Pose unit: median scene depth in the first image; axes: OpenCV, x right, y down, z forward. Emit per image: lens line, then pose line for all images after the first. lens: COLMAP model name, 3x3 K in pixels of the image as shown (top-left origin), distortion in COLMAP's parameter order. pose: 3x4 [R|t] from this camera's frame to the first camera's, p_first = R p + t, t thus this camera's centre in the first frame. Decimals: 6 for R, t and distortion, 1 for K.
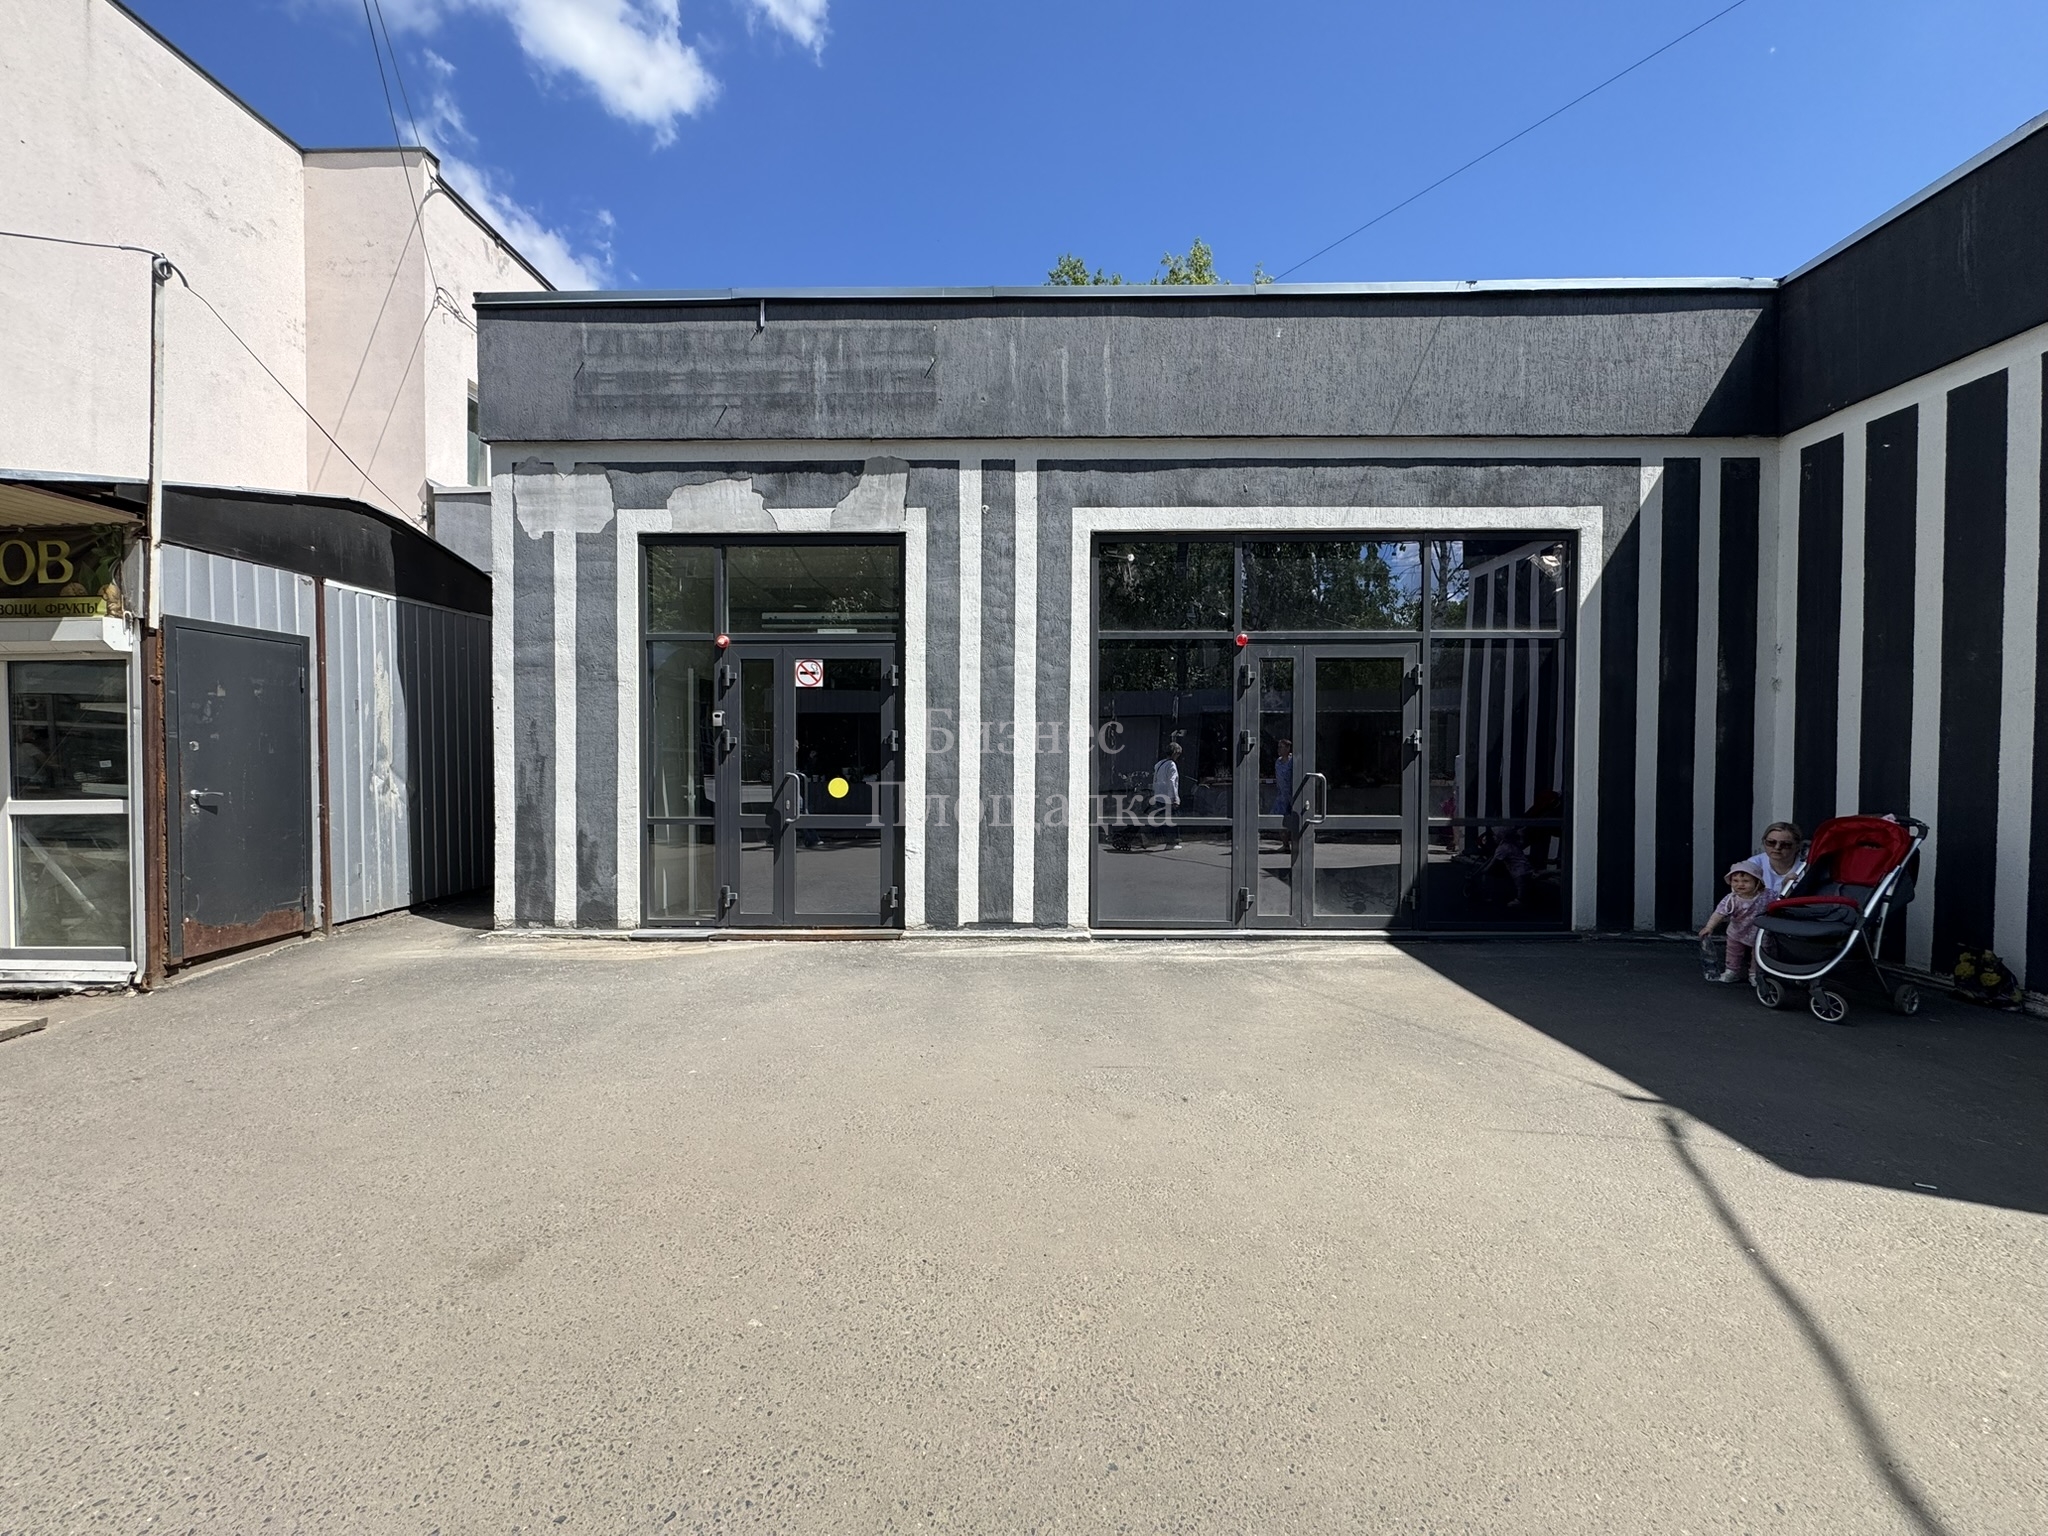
lens RADIAL K [[814.6, 0, 1027.0], [0, 814.6, 767.1], [0, 0, 1]] dist [-0.003100, 0.000263]
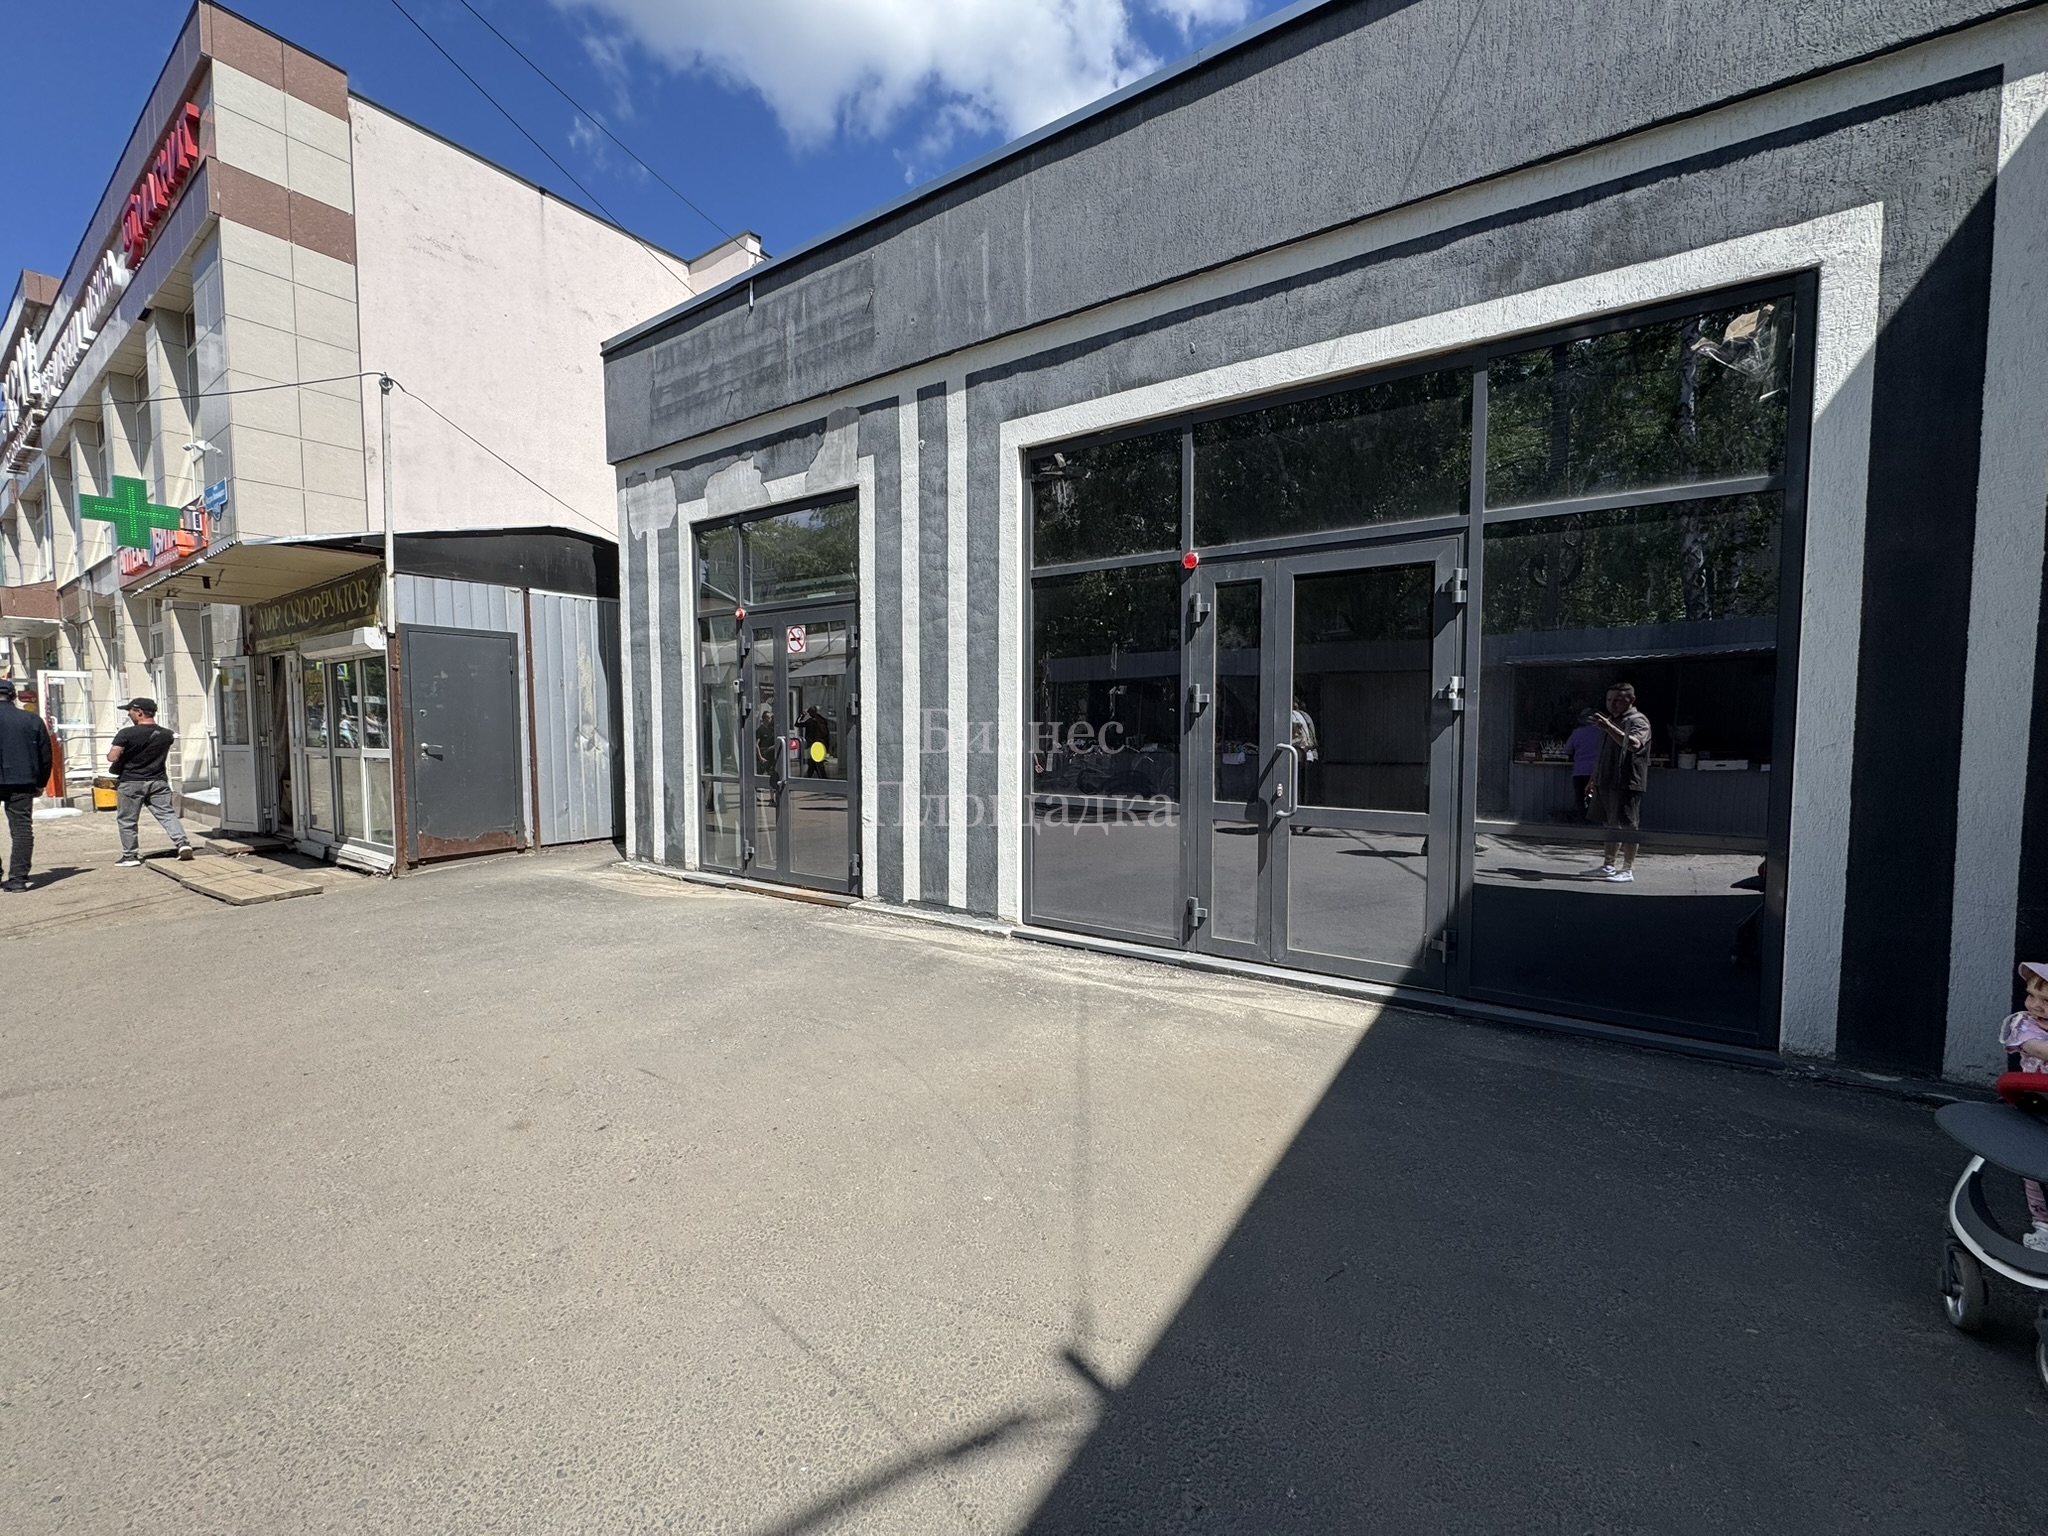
lens RADIAL K [[814.6, 0, 1022.9], [0, 814.6, 767.9], [0, 0, 1]] dist [-0.003100, 0.000263]
pose [[0.837623, 0.030323, -0.545407, 0.544315], [-0.010856, 0.999185, 0.038879, 0.003029], [0.546141, -0.026645, 0.837269, 0.301784]]
